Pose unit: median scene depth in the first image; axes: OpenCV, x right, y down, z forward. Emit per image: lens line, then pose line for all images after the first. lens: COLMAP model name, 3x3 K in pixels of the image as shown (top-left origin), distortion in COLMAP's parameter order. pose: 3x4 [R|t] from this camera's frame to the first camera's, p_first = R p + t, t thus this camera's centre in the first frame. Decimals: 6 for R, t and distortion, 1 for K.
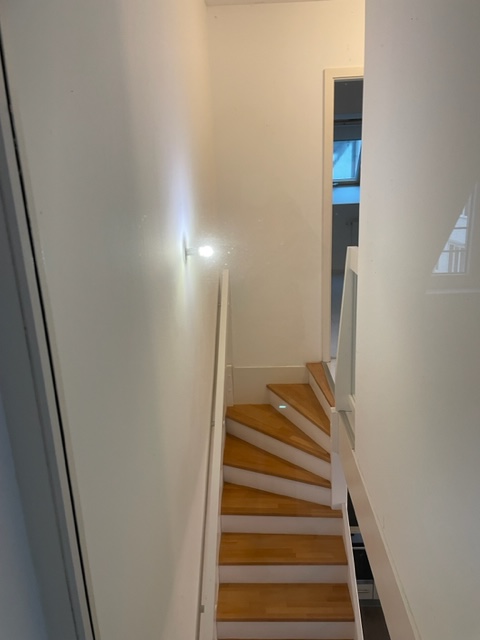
lens RADIAL K [[483.5, 0, 242.6], [0, 483.5, 319.5], [0, 0, 1]] dist [0.058467, -0.081292]
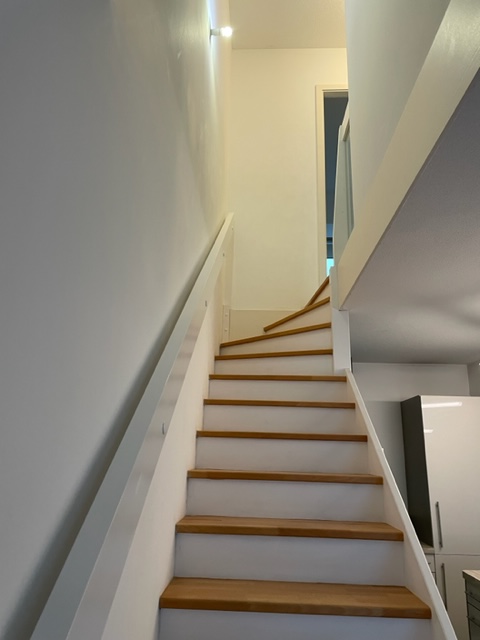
lens RADIAL K [[483.5, 0, 237.8], [0, 483.5, 319.4], [0, 0, 1]] dist [0.058467, -0.081292]
pose [[0.997845, 0.063162, -0.017761, 0.016379], [-0.063071, 0.848775, -0.524979, 0.775194], [-0.018083, 0.524968, 0.850930, 0.196386]]
